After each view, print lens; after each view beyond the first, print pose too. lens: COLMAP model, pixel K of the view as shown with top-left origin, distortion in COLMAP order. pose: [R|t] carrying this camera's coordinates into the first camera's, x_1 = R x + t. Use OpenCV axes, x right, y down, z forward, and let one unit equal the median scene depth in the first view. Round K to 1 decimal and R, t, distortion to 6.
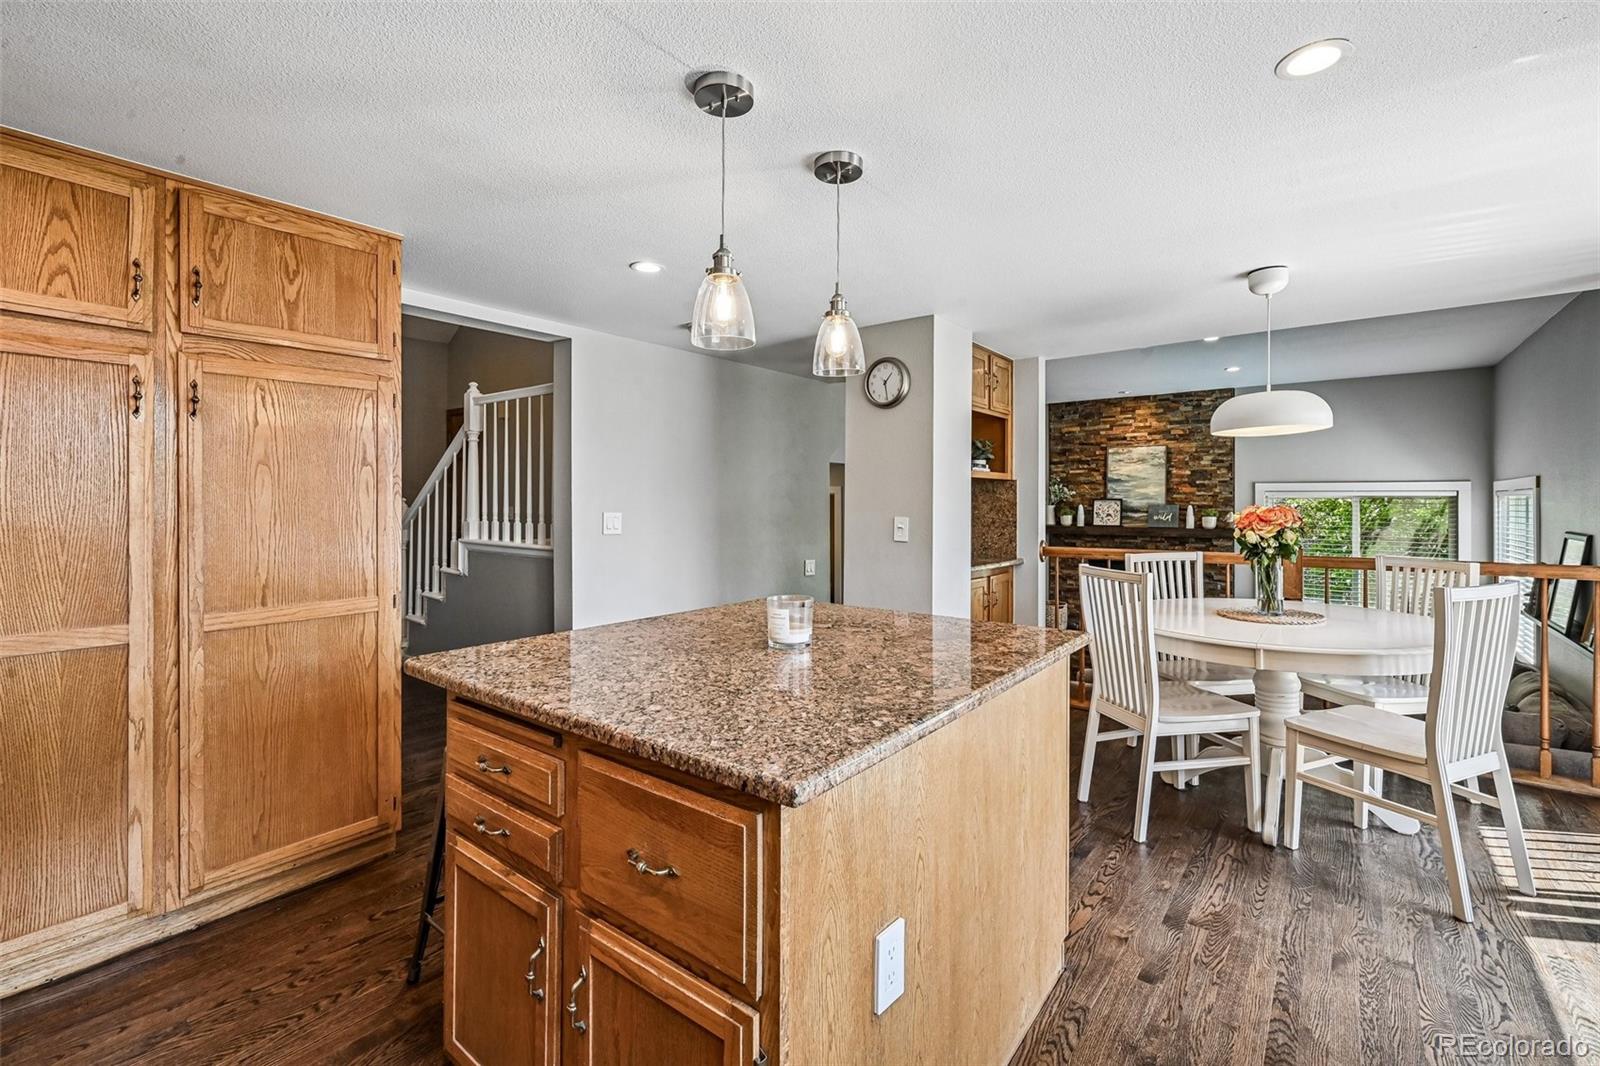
lens RADIAL K [[688.6, 0, 821.9], [0, 688.6, 502.5], [0, 0, 1]] dist [0.008737, -0.000113]
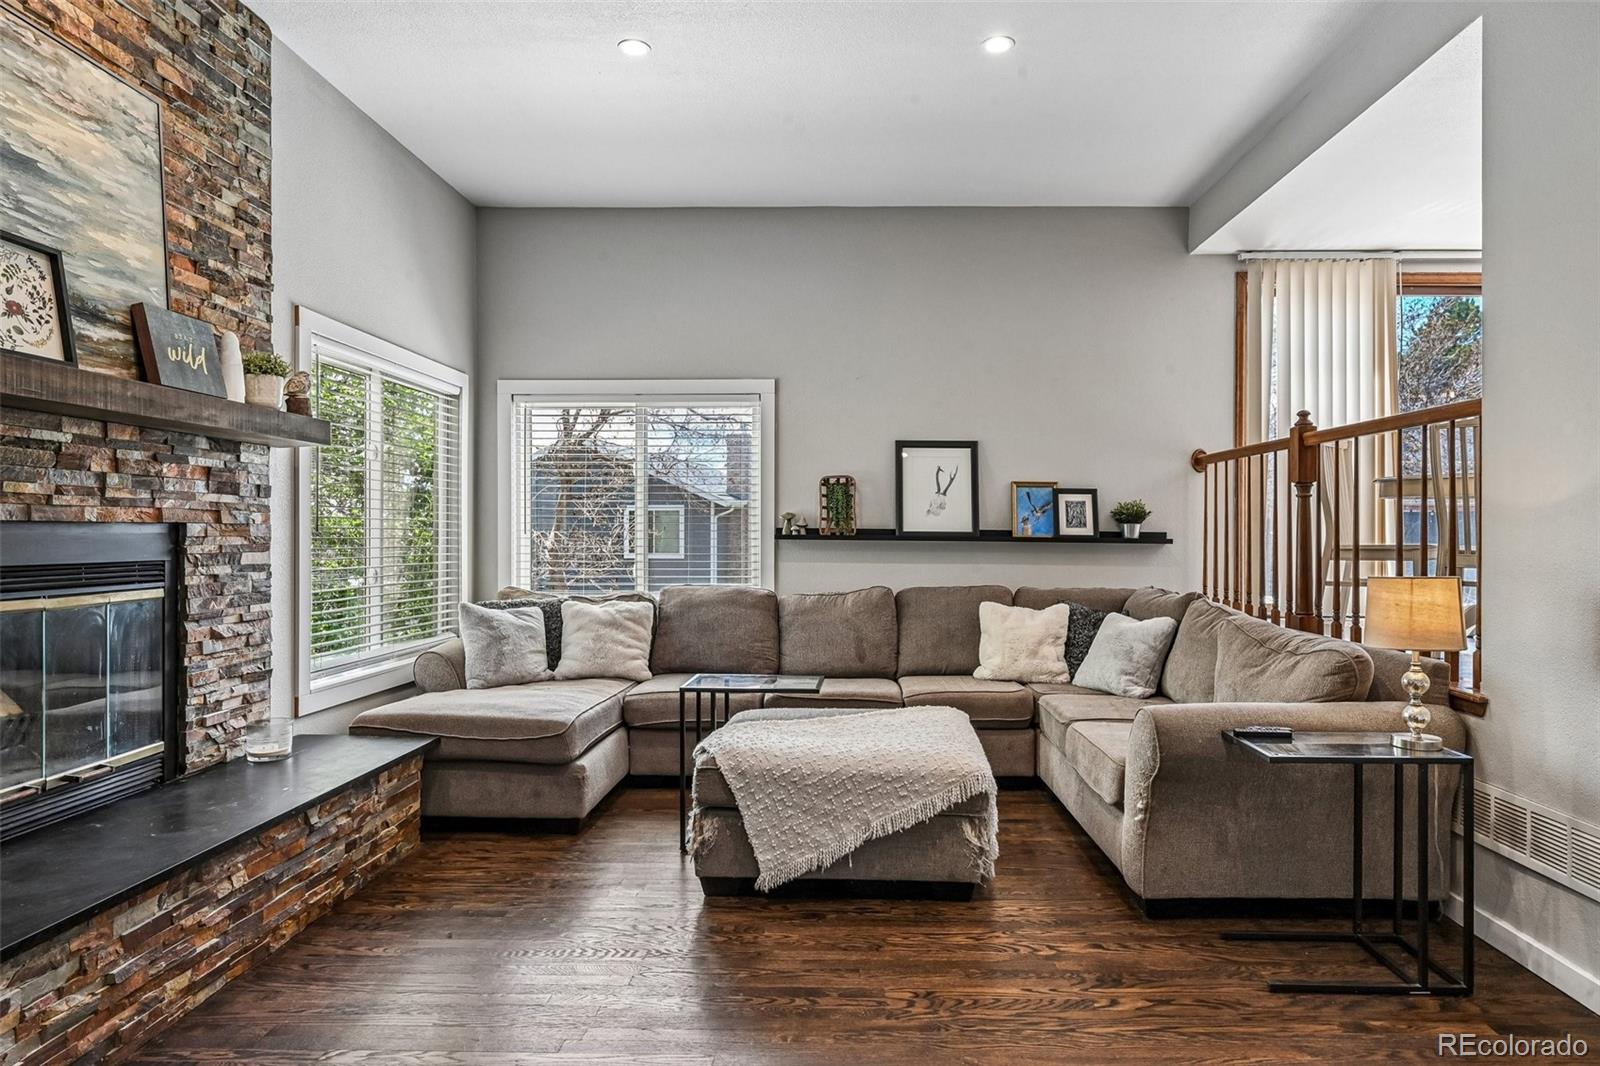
lens RADIAL K [[941.3, 0, 850.2], [0, 941.3, 546.6], [0, 0, 1]] dist [-0.001246, 0.000538]
pose [[-0.586368, -0.007095, 0.810014, 0.016676], [0.012666, 0.999759, 0.017925, 0.093924], [-0.809946, 0.020770, -0.586137, 0.980352]]
